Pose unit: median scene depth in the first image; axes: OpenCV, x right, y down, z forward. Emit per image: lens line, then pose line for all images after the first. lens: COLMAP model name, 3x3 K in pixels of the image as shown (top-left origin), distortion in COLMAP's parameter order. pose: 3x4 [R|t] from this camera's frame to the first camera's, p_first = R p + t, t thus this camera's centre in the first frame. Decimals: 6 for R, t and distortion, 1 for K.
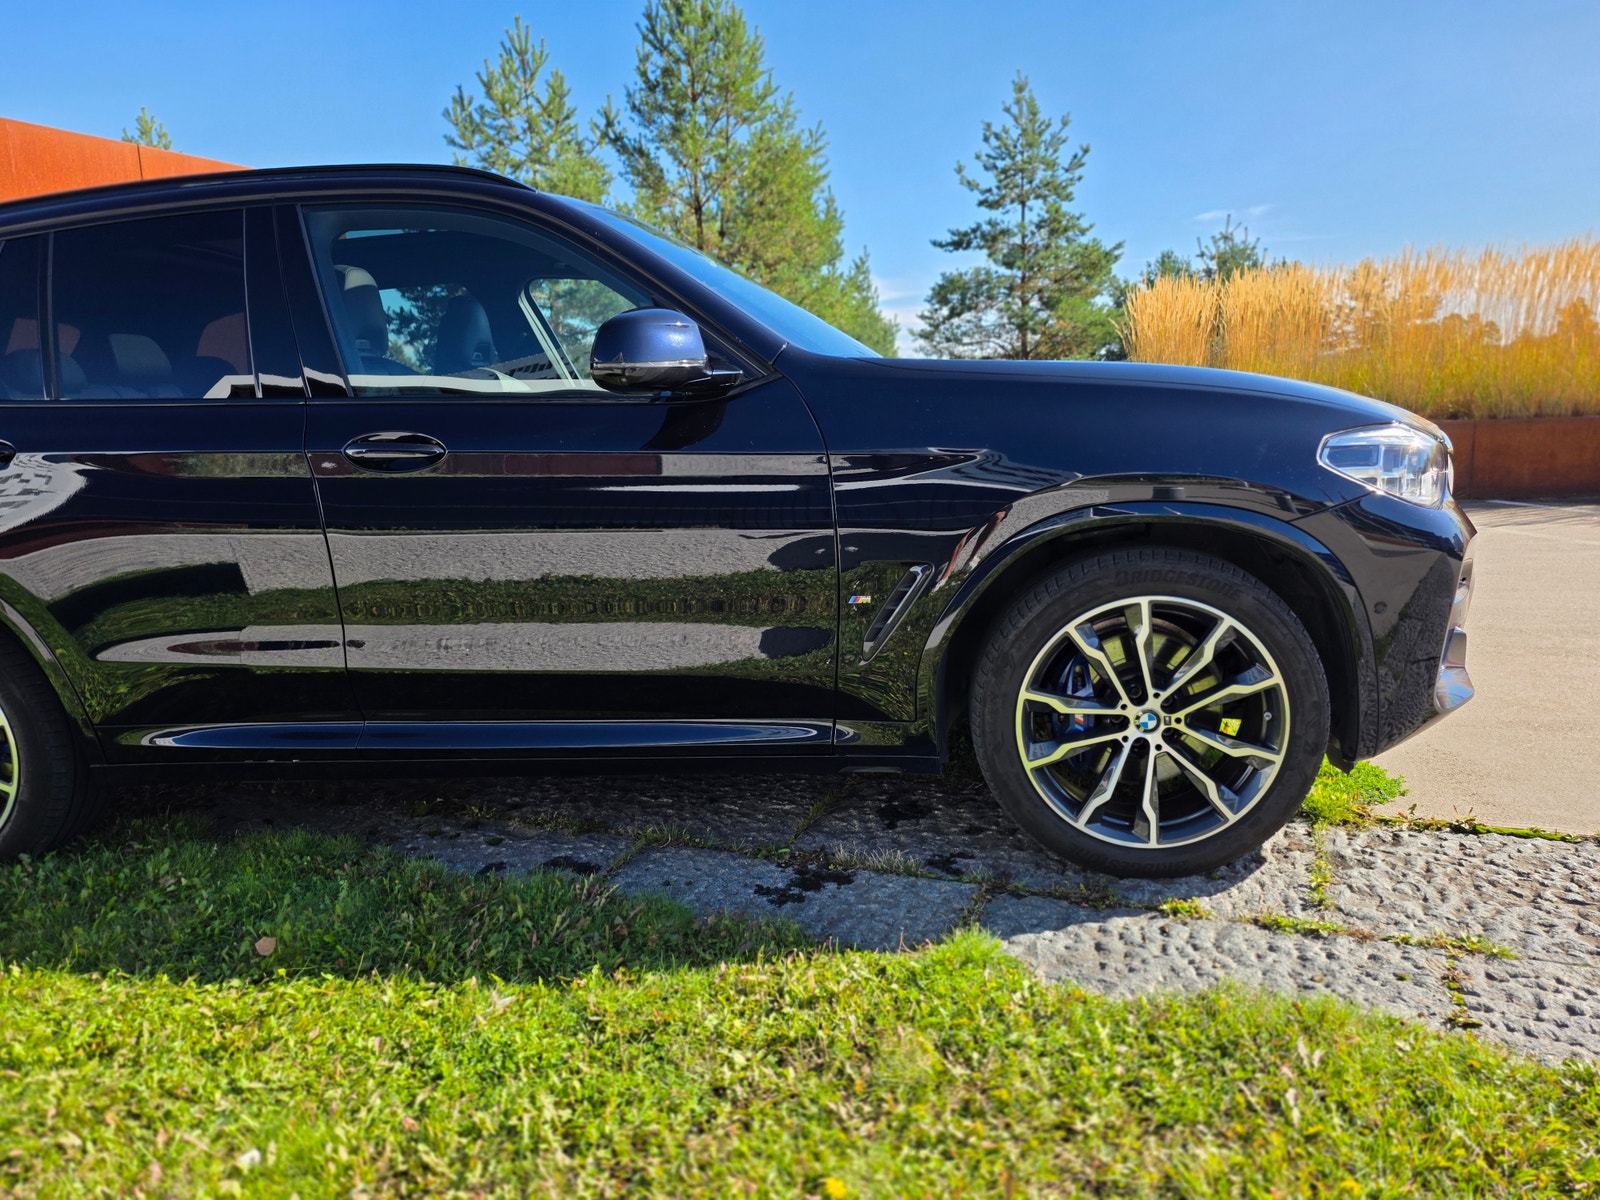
lens RADIAL K [[1073.2, 0, 817.2], [0, 1073.2, 619.4], [0, 0, 1]] dist [0.037935, -0.025837]
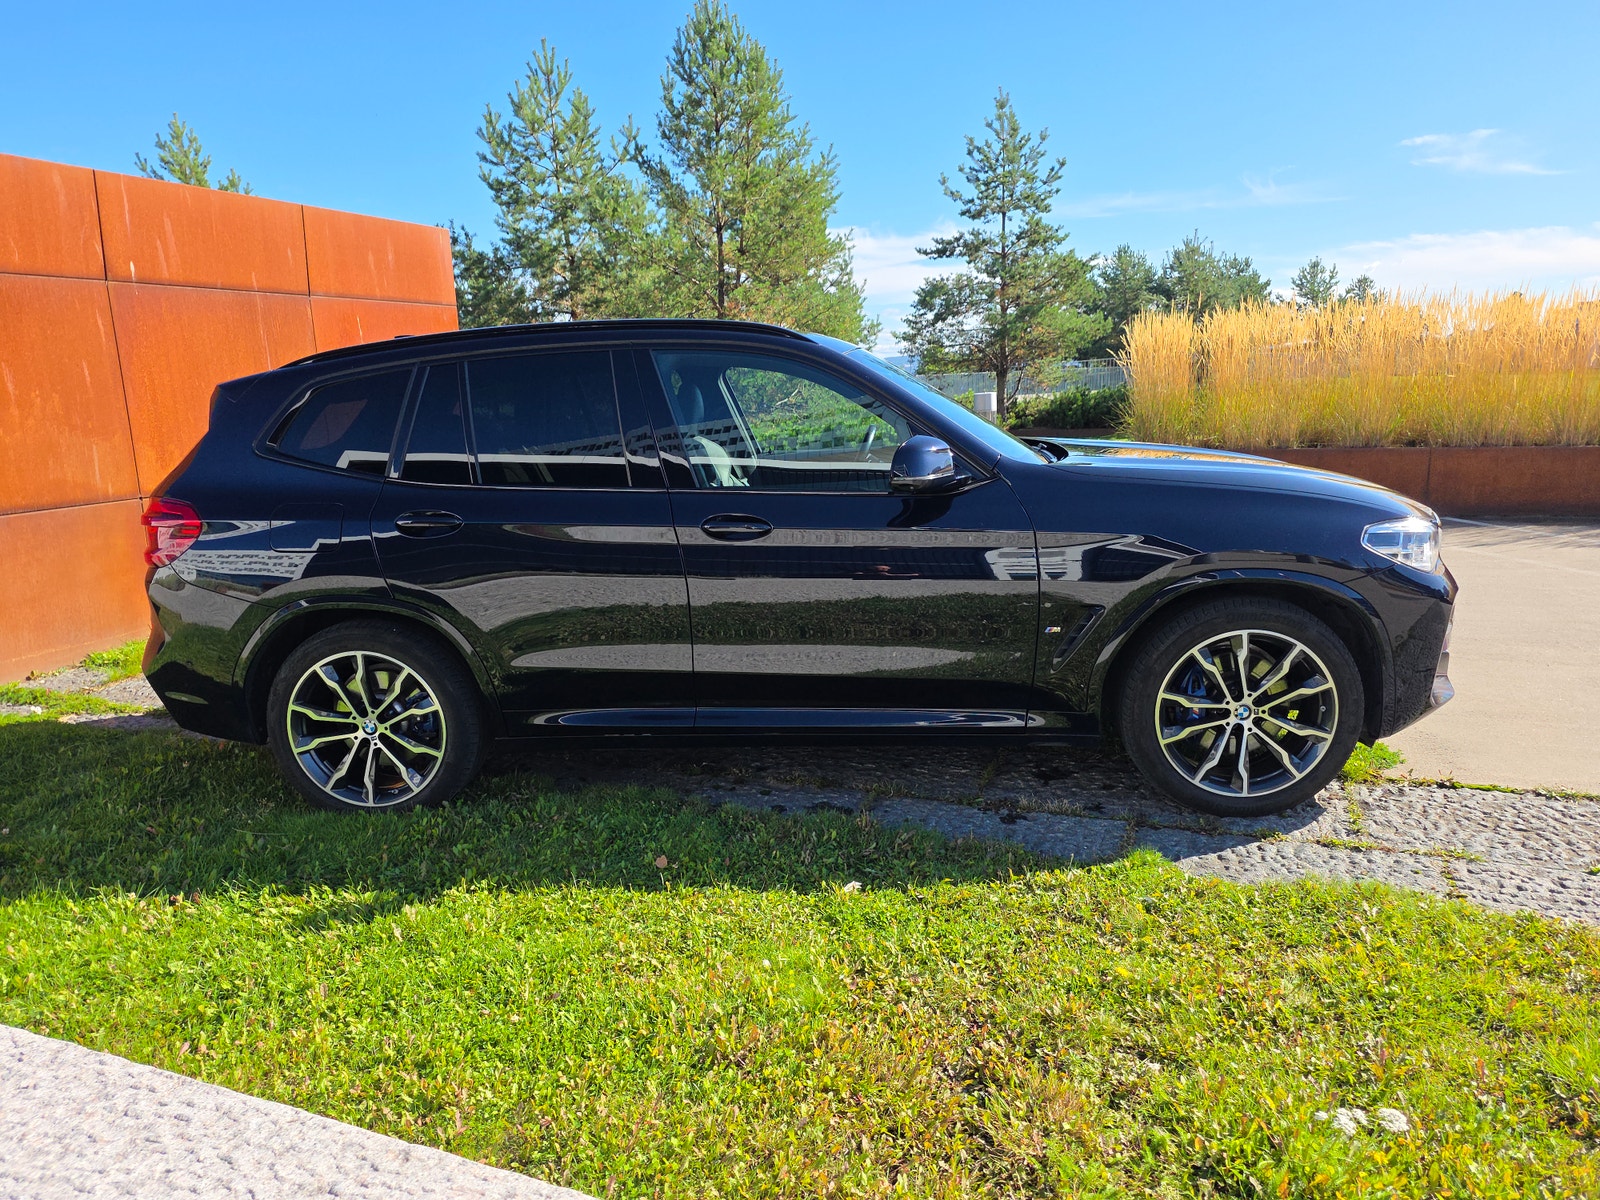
lens RADIAL K [[1066.3, 0, 807.1], [0, 1066.3, 614.1], [0, 0, 1]] dist [0.046306, -0.030877]
pose [[0.999379, 0.006445, 0.034637, -0.347998], [-0.006860, 0.999906, 0.011874, -0.054974], [-0.034557, -0.012104, 0.999329, -0.466588]]
